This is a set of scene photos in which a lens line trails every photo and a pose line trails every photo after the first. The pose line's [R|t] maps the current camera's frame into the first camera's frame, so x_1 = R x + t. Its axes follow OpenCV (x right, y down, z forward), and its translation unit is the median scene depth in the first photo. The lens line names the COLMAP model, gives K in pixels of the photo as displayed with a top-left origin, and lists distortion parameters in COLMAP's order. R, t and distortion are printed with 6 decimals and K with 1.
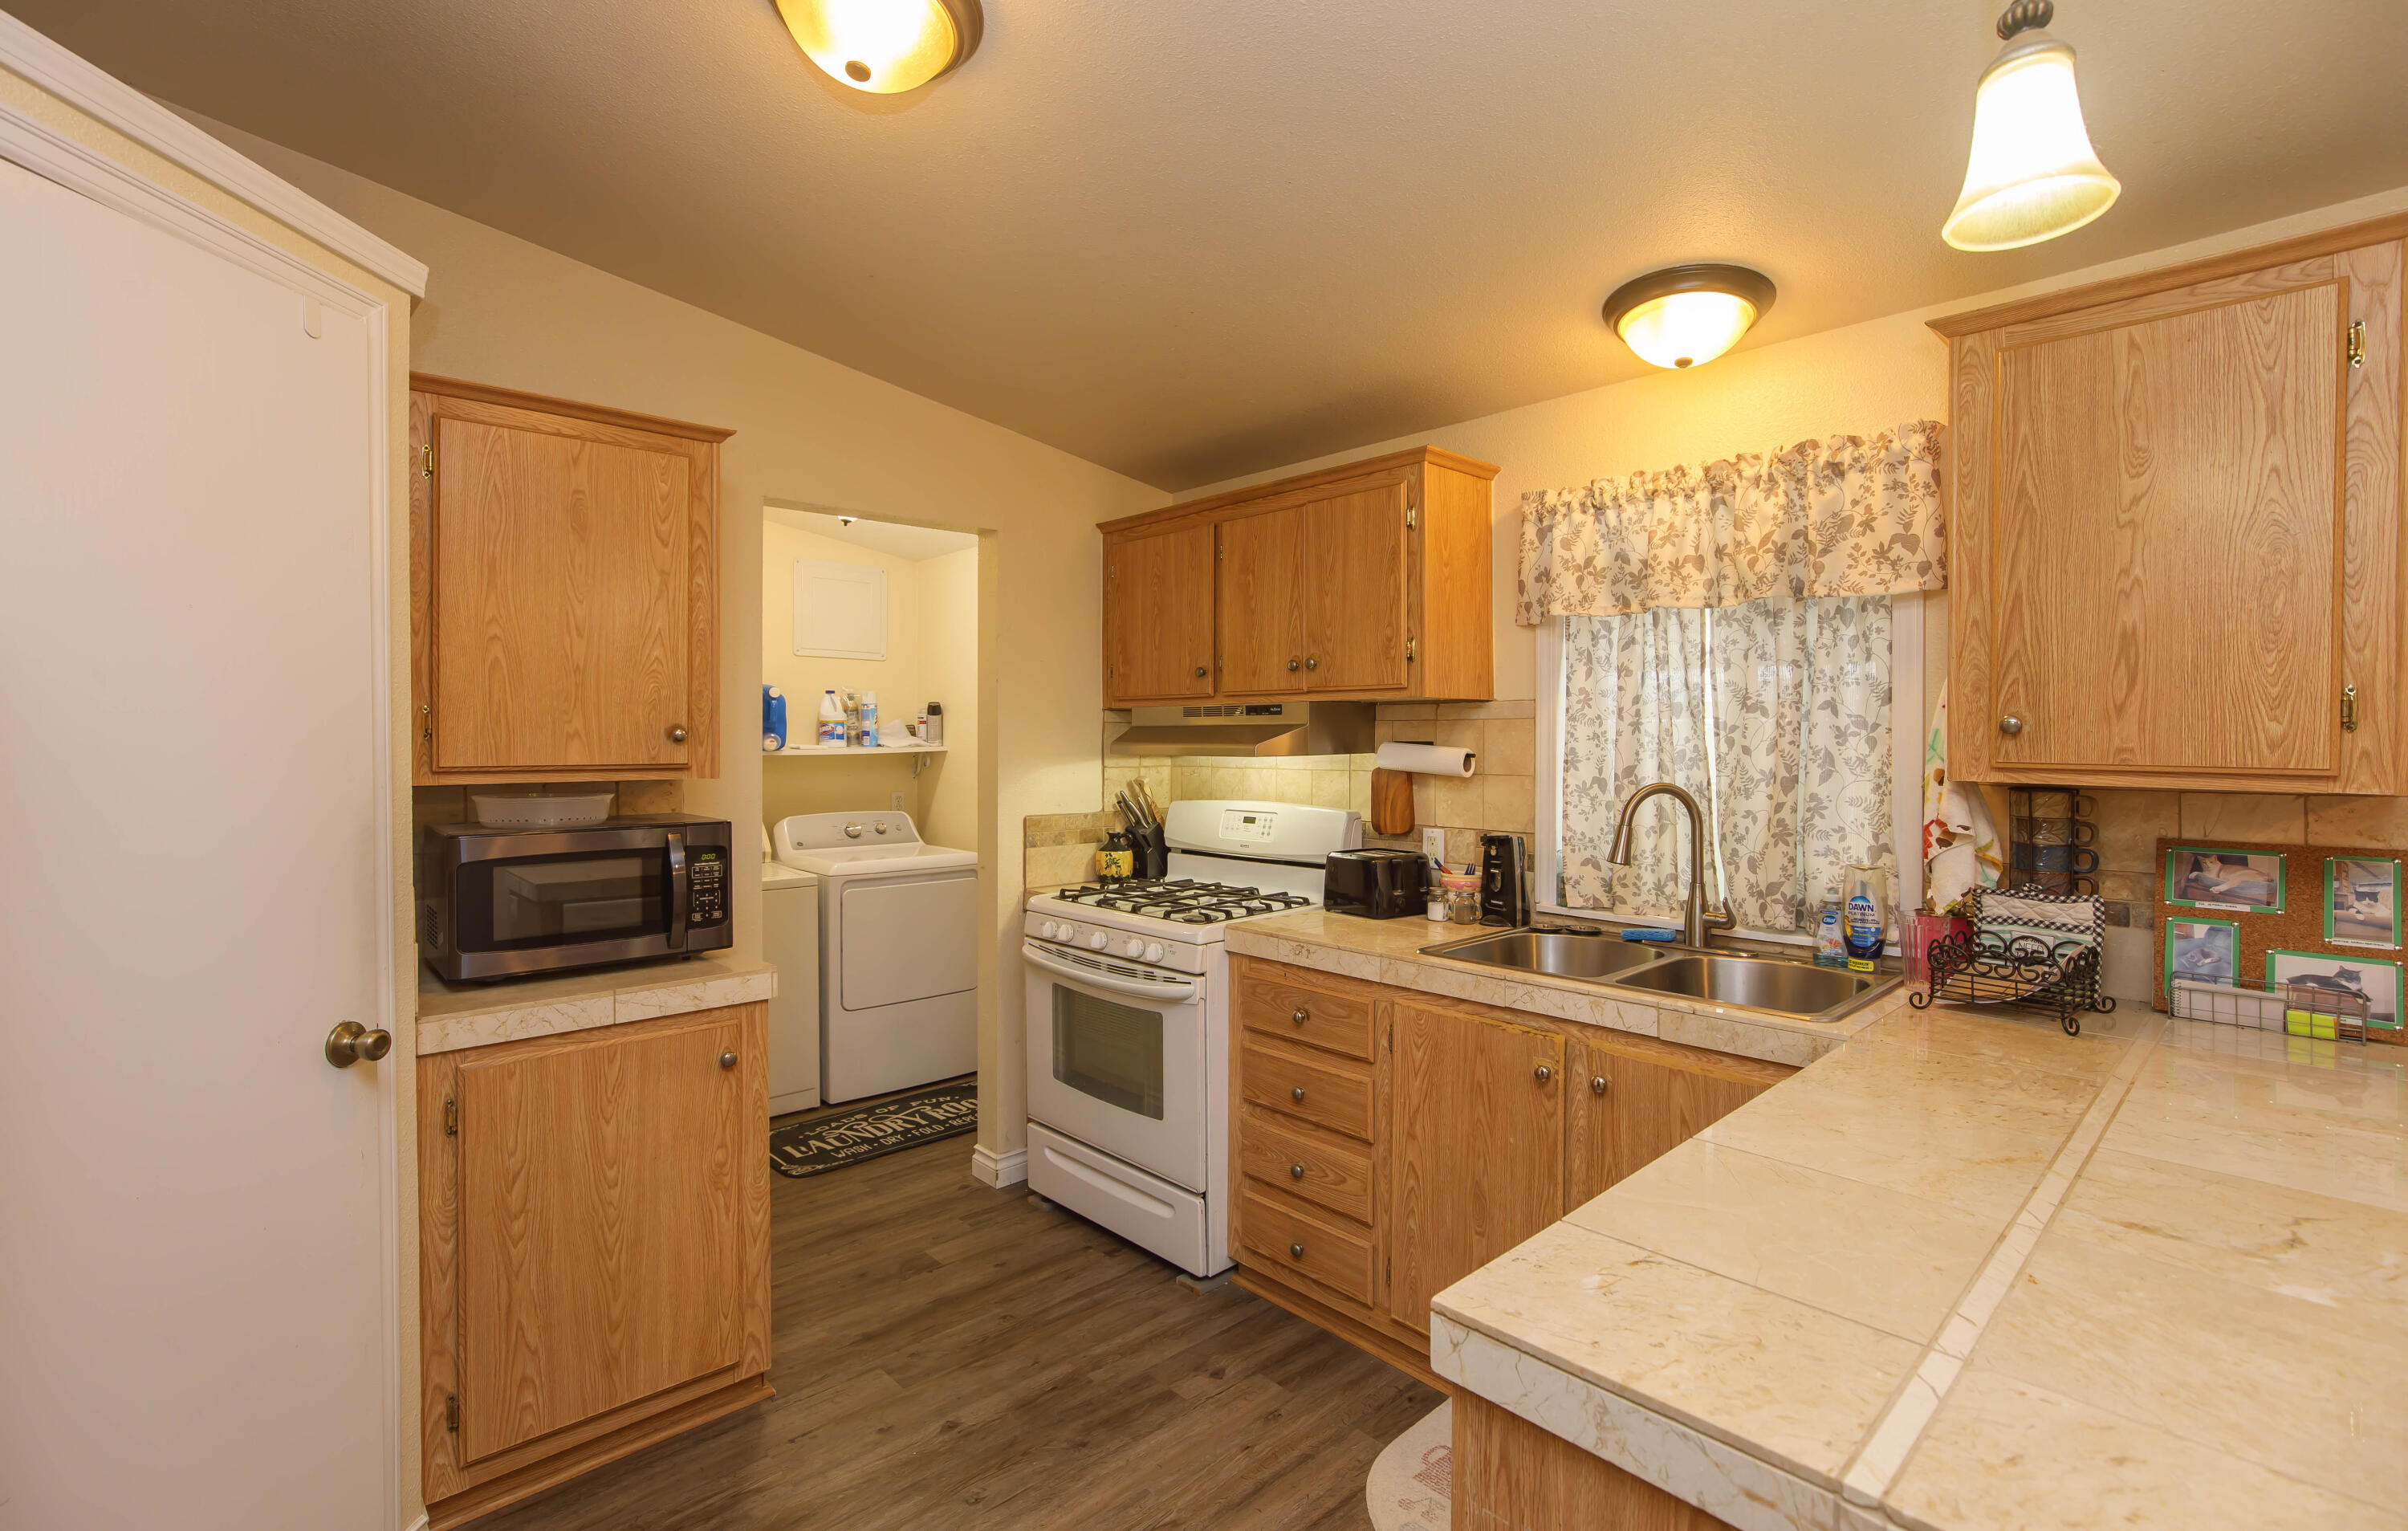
lens RADIAL K [[1095.3, 0, 1191.2], [0, 1095.3, 736.1], [0, 0, 1]] dist [-0.009240, 0.001128]
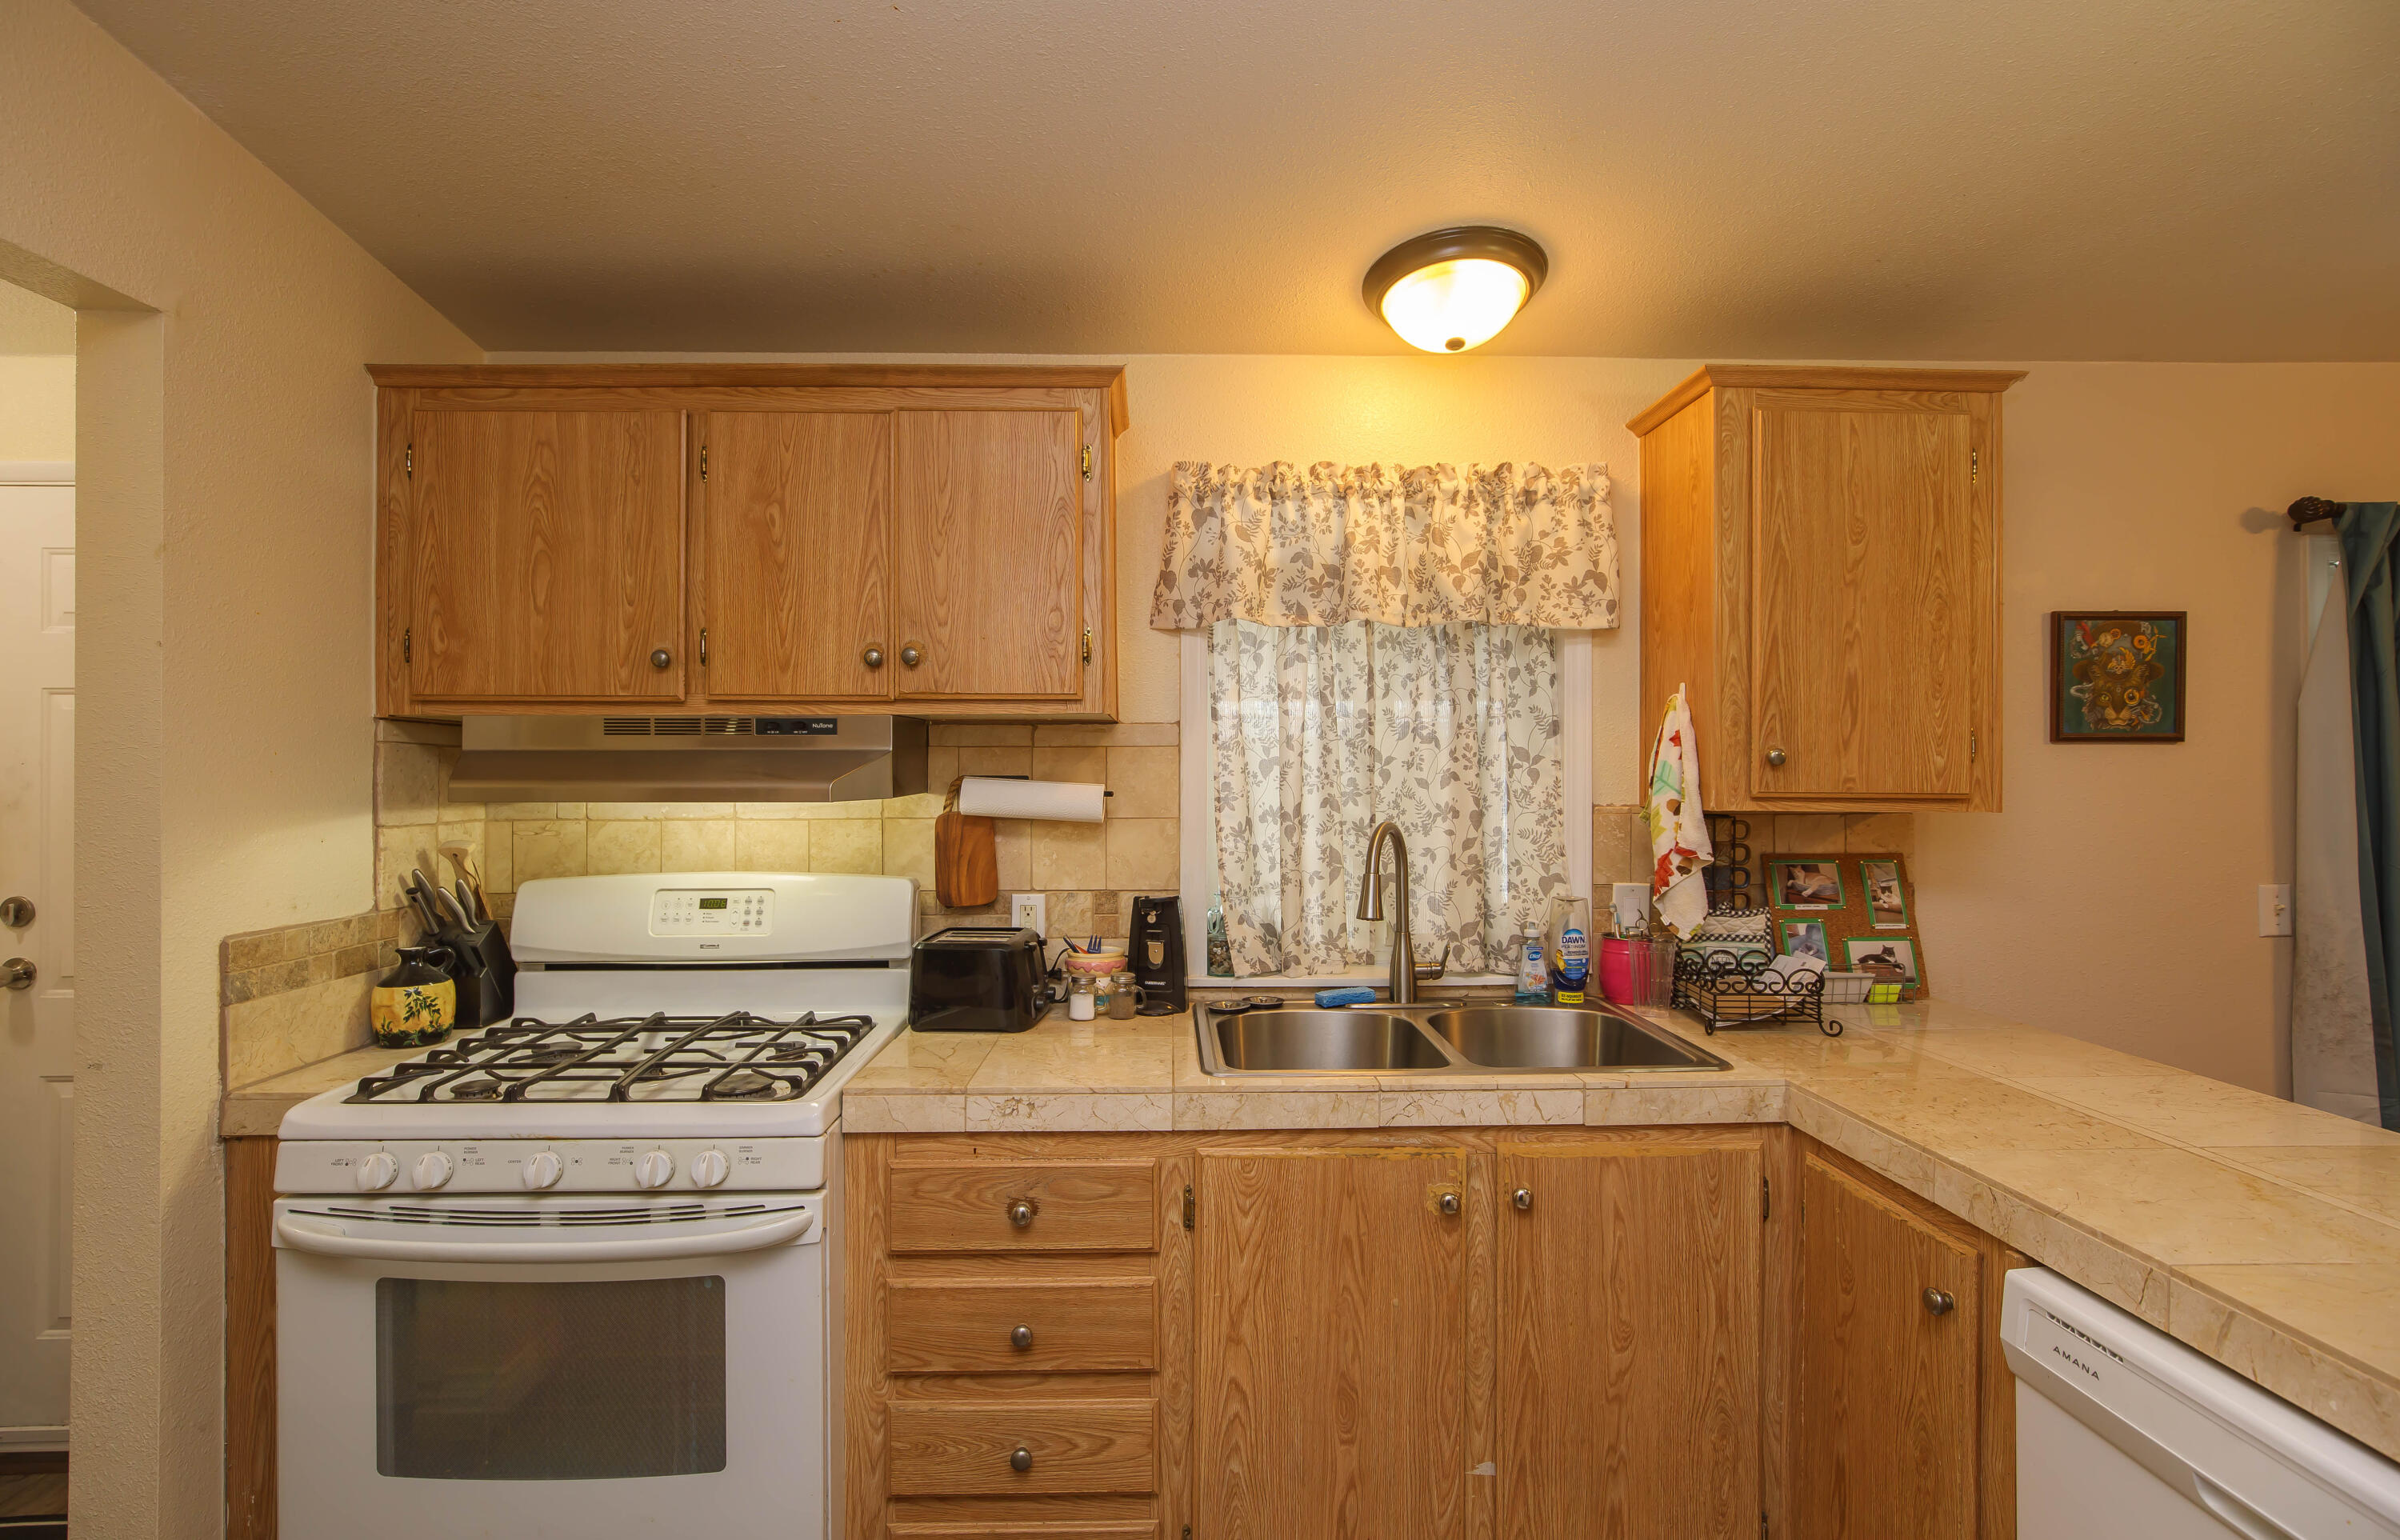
lens RADIAL K [[1091.6, 0, 1191.2], [0, 1091.6, 767.0], [0, 0, 1]] dist [-0.009240, 0.001128]
pose [[0.658034, 0.000928, 0.752987, -0.294017], [0.000551, 0.999998, -0.001714, 0.000465], [-0.752988, 0.001542, 0.658033, 0.486942]]
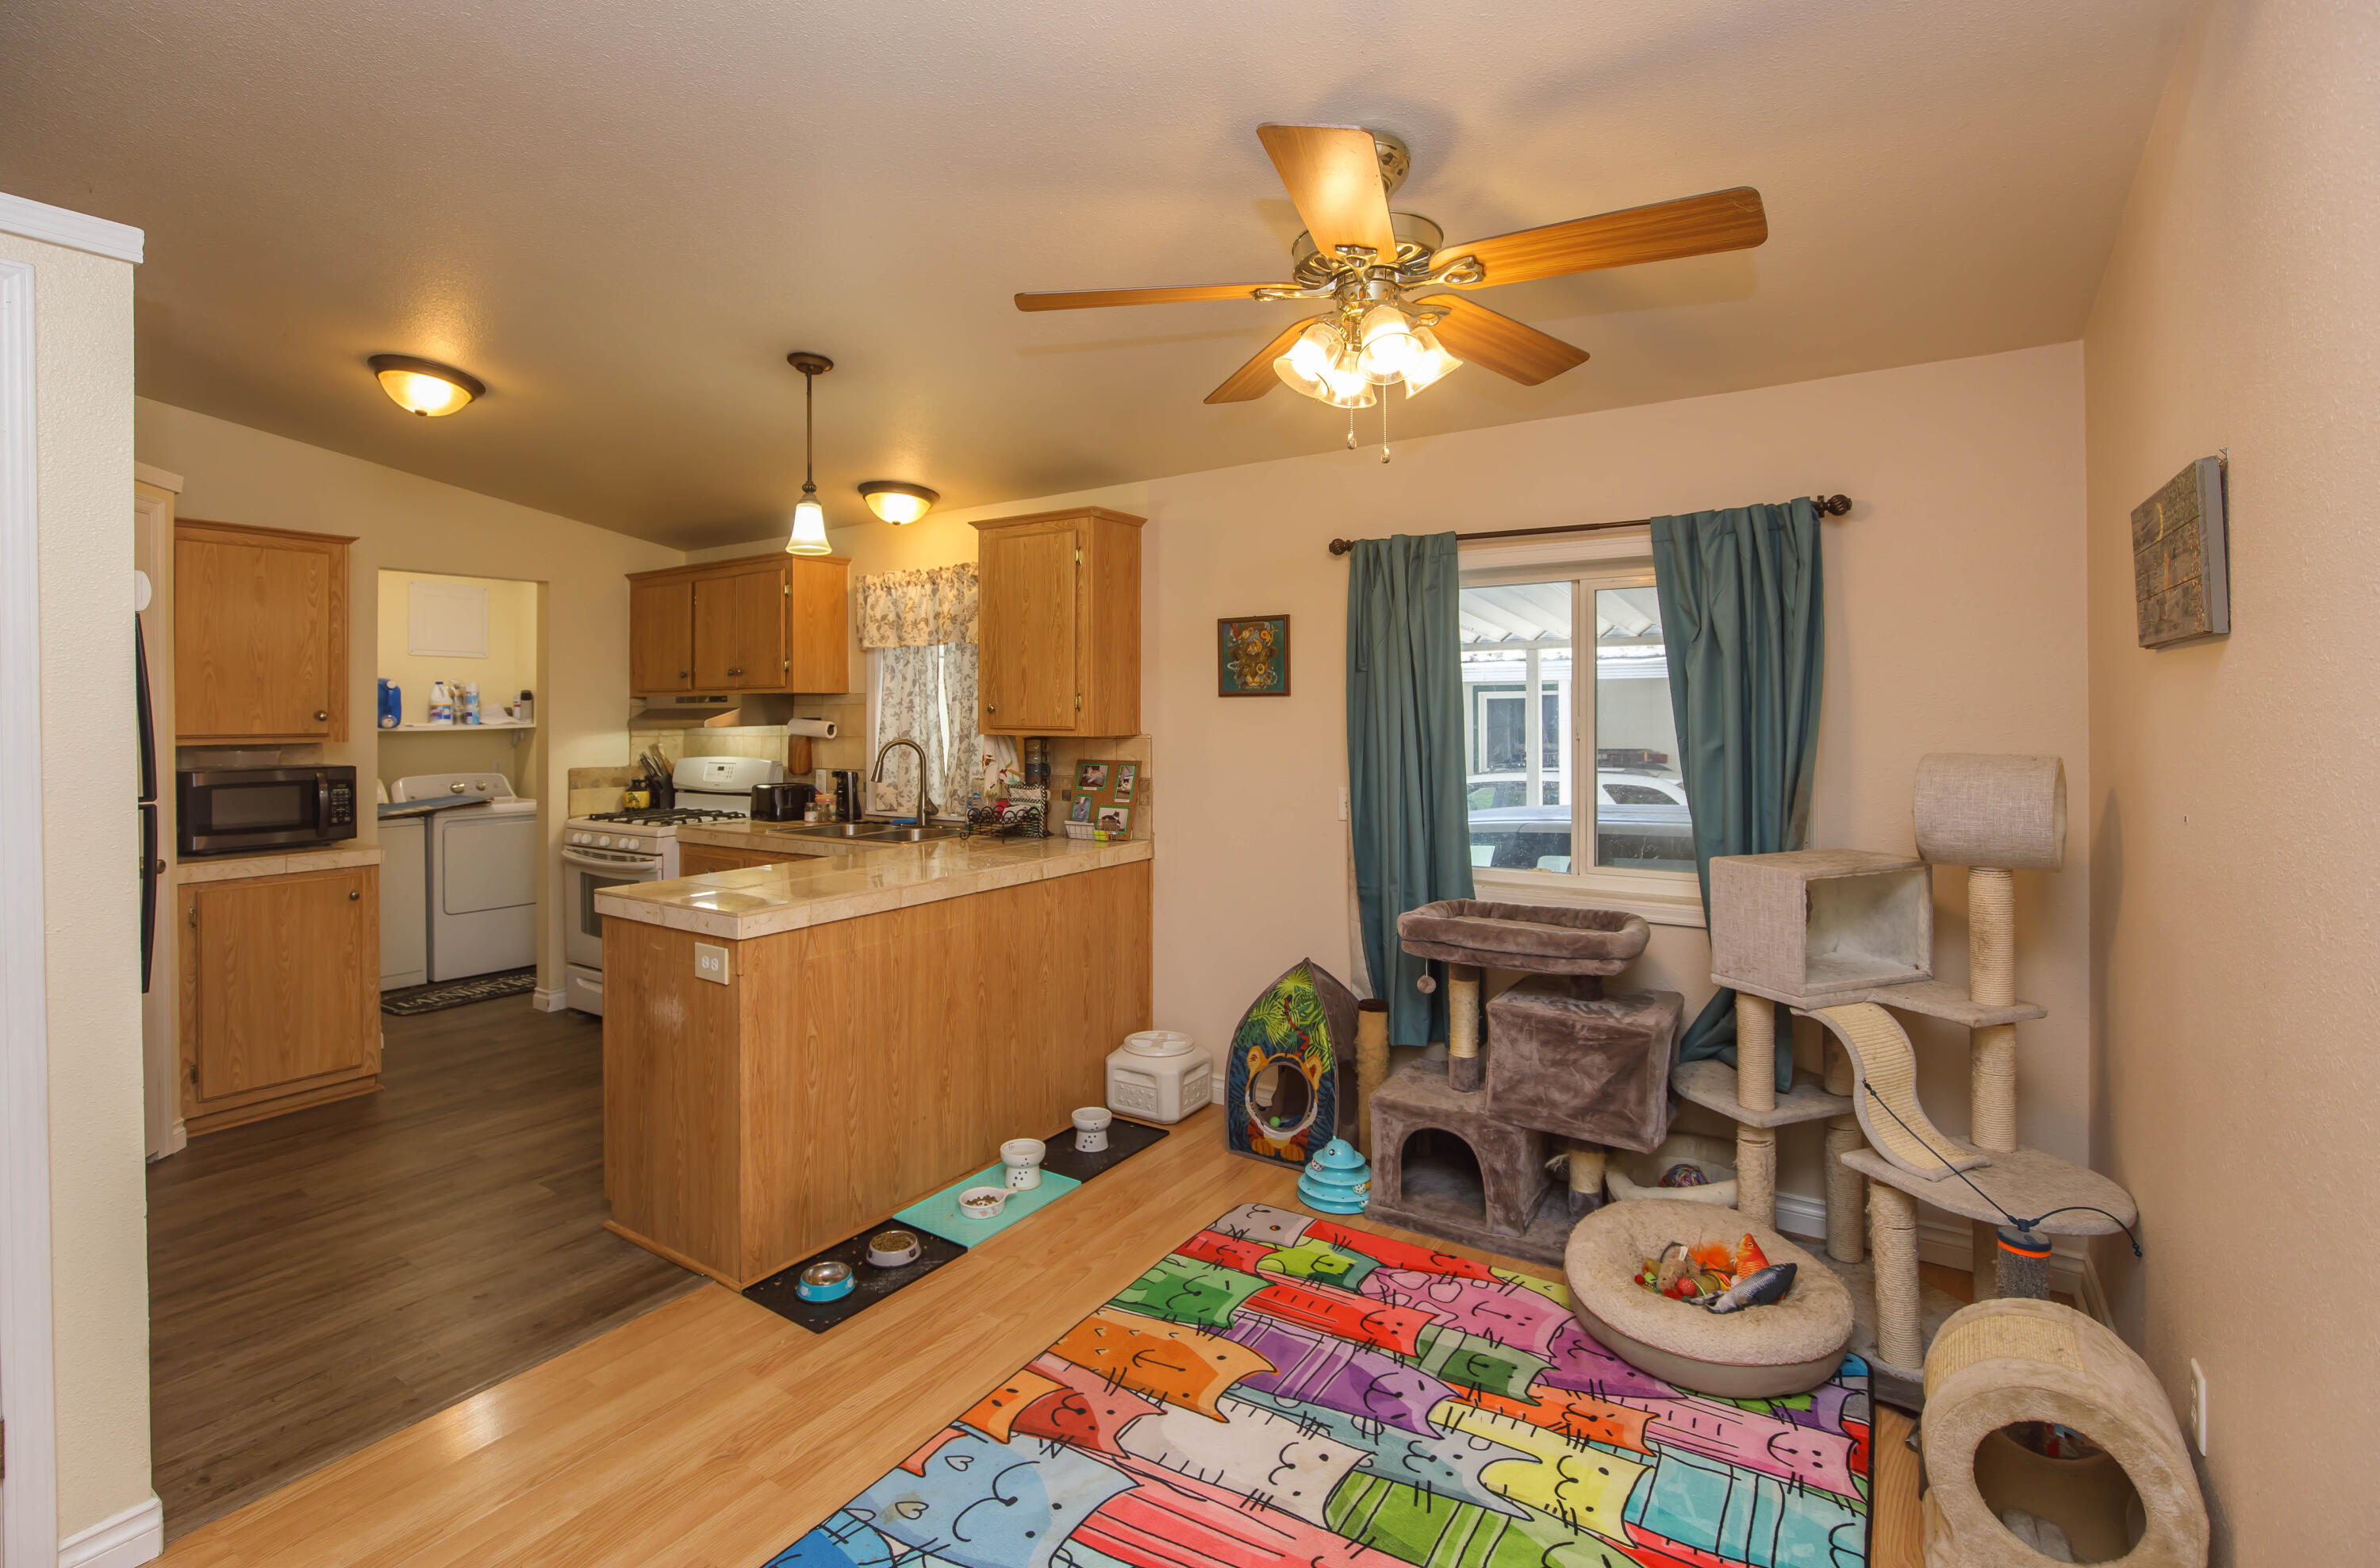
lens RADIAL K [[1132.9, 0, 1132.2], [0, 1132.9, 701.7], [0, 0, 1]] dist [-0.017813, 0.000816]
pose [[0.978672, -0.003500, 0.205399, 0.374013], [0.005559, 0.999940, -0.009449, -0.000562], [-0.205353, 0.010389, 0.978633, -0.890439]]
